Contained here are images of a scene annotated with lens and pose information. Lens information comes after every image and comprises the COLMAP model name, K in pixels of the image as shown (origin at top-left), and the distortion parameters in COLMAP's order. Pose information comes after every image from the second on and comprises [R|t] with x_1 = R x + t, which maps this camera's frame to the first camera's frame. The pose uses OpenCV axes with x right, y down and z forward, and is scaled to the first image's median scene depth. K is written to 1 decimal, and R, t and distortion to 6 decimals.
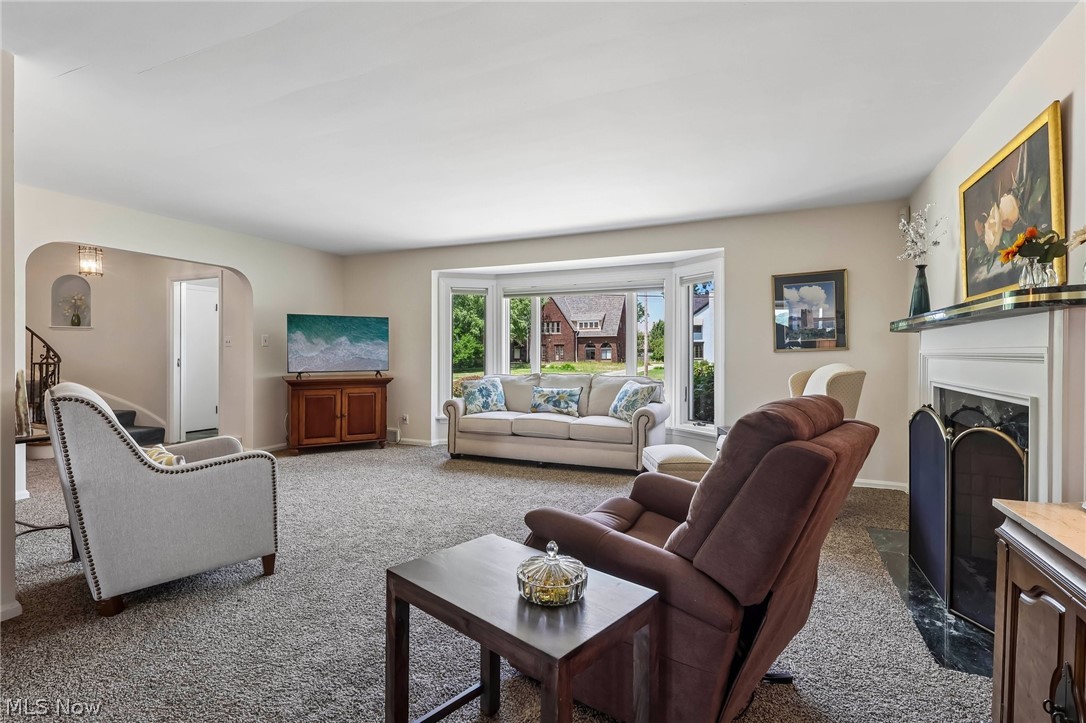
lens RADIAL K [[523.0, 0, 543.0], [0, 523.0, 361.5], [0, 0, 1]] dist [-0.002334, -0.000104]
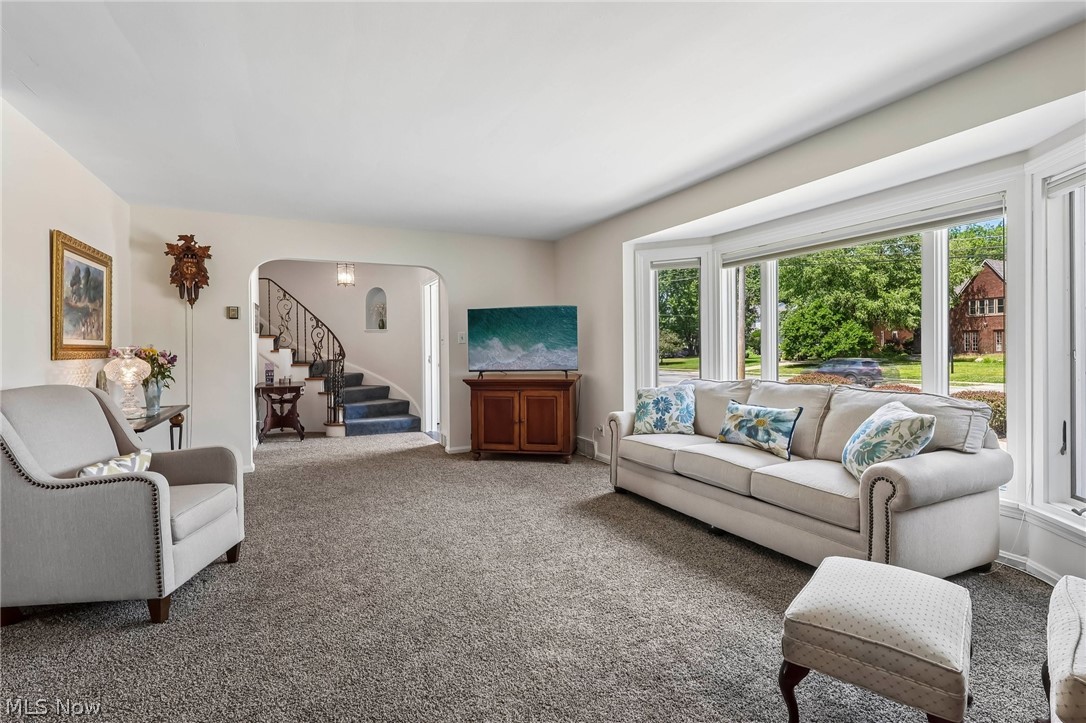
lens RADIAL K [[524.7, 0, 539.3], [0, 524.7, 353.9], [0, 0, 1]] dist [-0.003313, 0.000048]
pose [[0.747770, -0.001595, -0.663956, 0.233850], [0.002844, 0.999996, 0.000800, -0.010834], [0.663952, -0.002486, 0.747771, 0.366992]]
